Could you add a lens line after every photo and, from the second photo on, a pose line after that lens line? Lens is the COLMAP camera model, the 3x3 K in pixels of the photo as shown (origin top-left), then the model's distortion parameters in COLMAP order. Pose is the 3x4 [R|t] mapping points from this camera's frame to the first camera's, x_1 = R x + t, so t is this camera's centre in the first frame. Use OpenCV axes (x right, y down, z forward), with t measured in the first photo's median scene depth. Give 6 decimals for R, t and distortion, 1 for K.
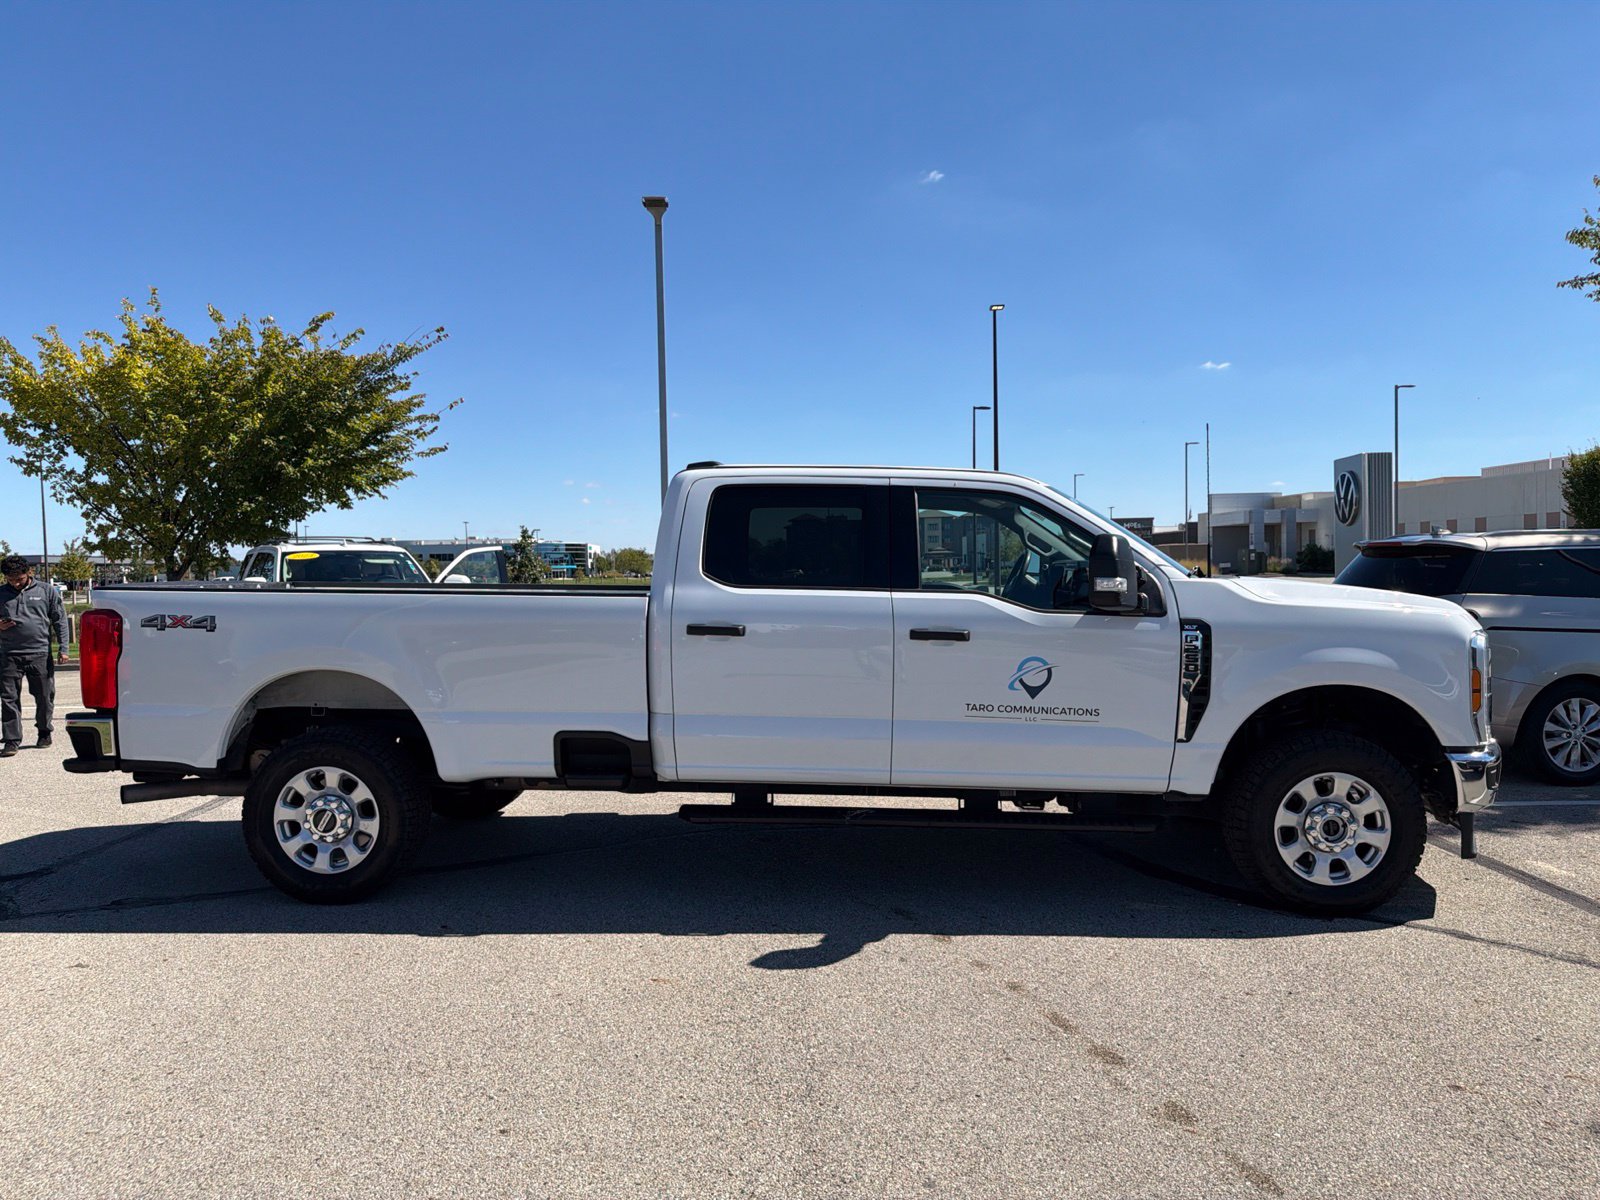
lens RADIAL K [[1127.3, 0, 803.0], [0, 1127.3, 602.9], [0, 0, 1]] dist [0.048742, -0.066154]
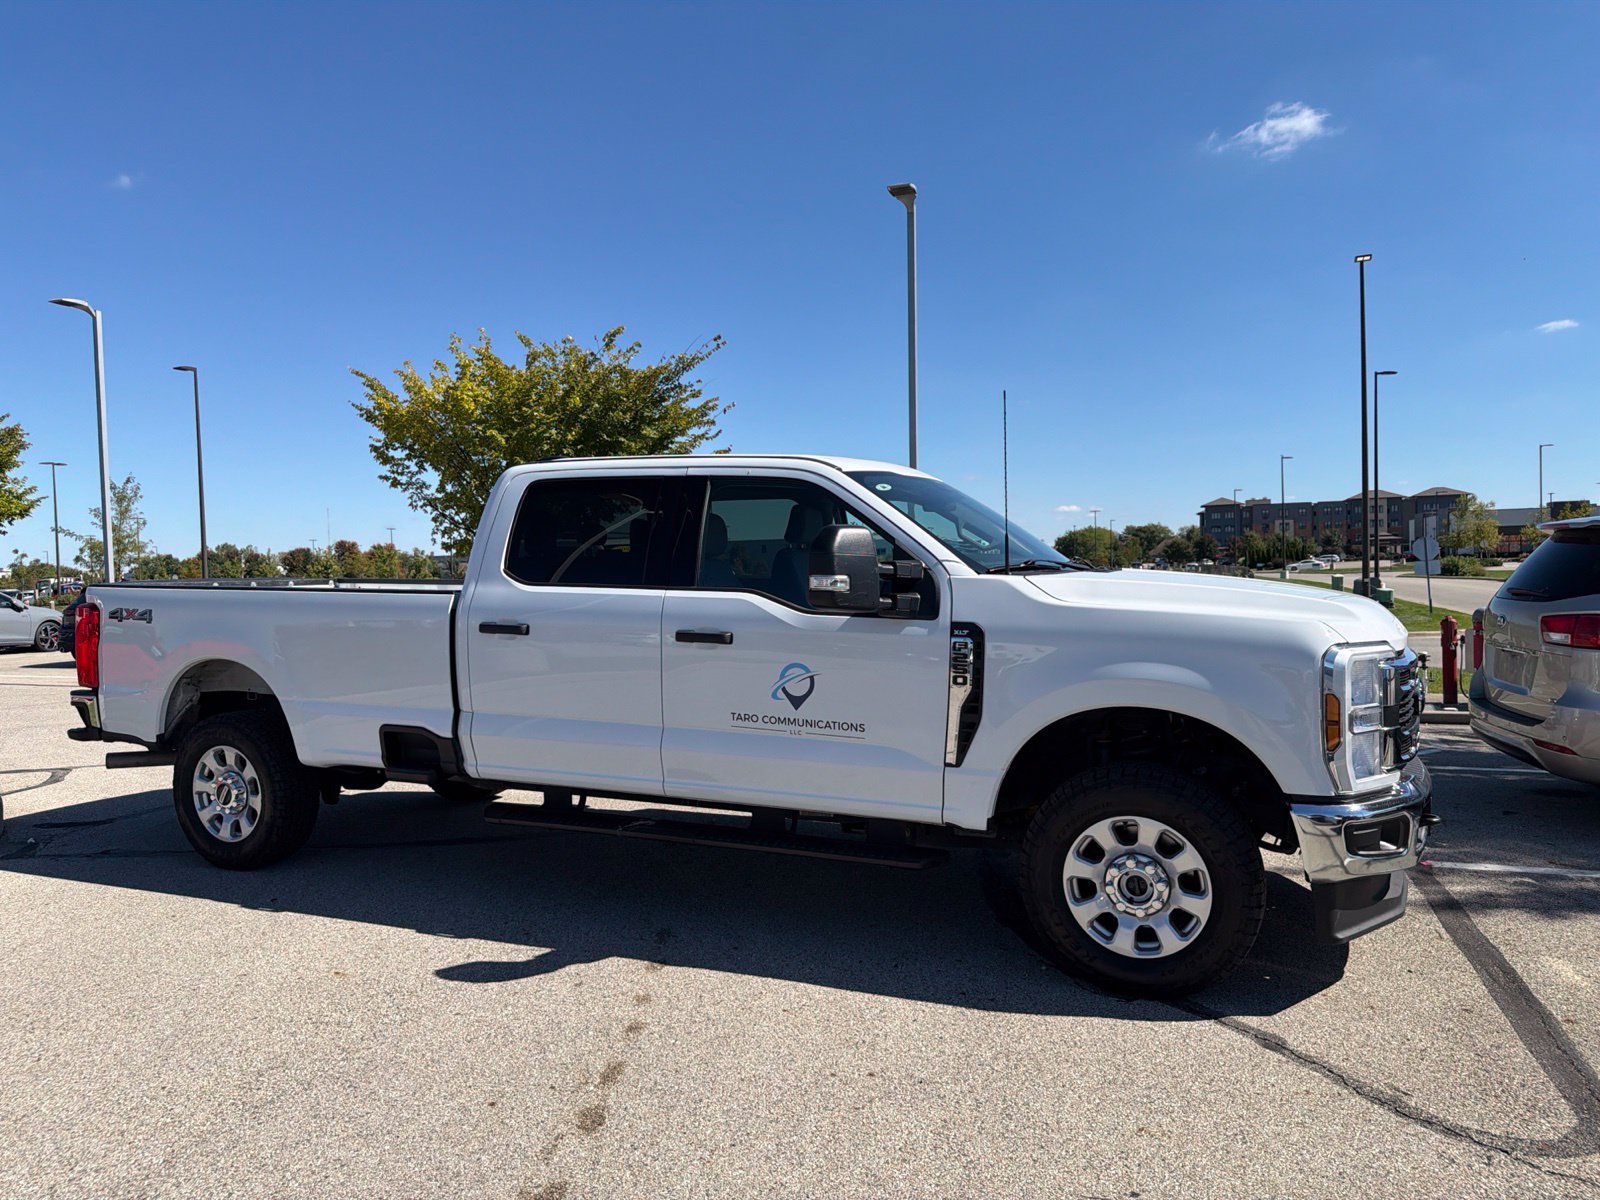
lens RADIAL K [[1127.3, 0, 797.1], [0, 1127.3, 600.9], [0, 0, 1]] dist [0.048742, -0.066154]
pose [[0.933960, 0.004604, -0.357348, 0.503147], [-0.002717, 0.999980, 0.005784, -0.006365], [0.357367, -0.004431, 0.933953, 0.161438]]
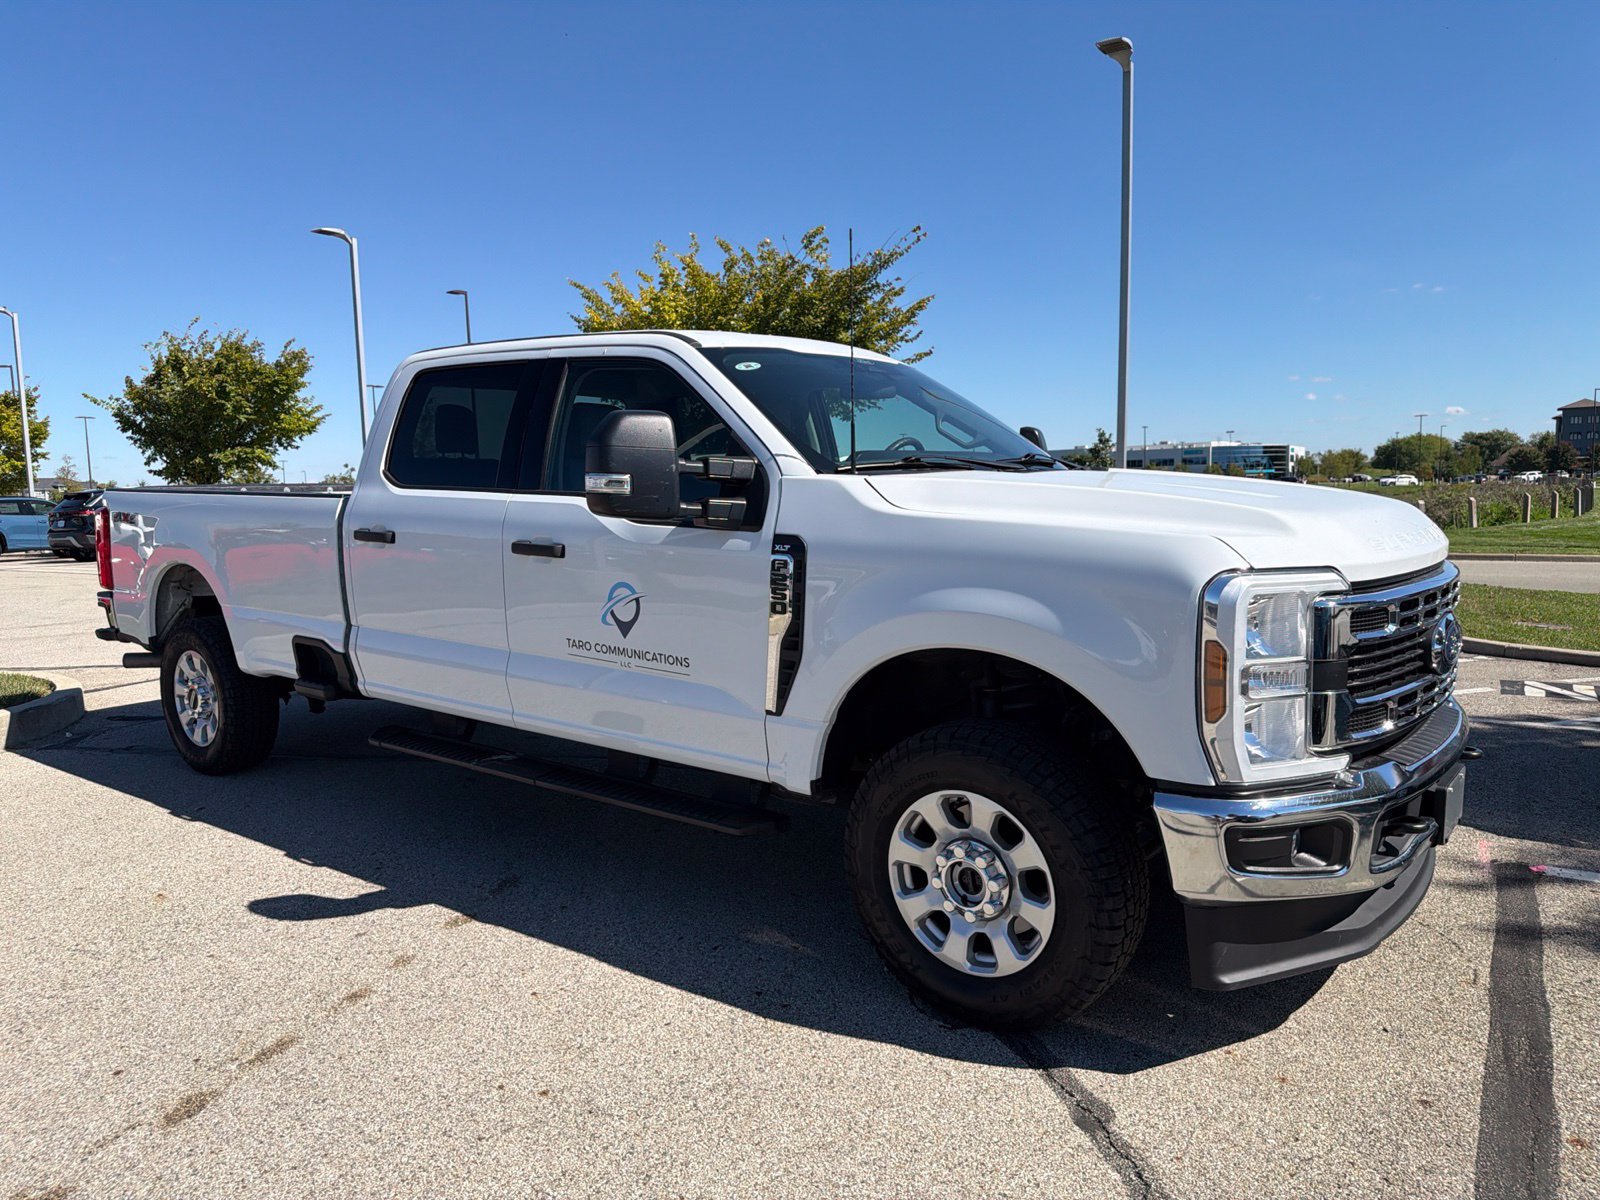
lens RADIAL K [[1127.3, 0, 788.9], [0, 1127.3, 601.6], [0, 0, 1]] dist [0.048742, -0.066154]
pose [[0.815627, 0.055120, -0.575946, 0.694916], [-0.008178, 0.996450, 0.083783, -0.002094], [0.578520, -0.063625, 0.813183, 0.438912]]
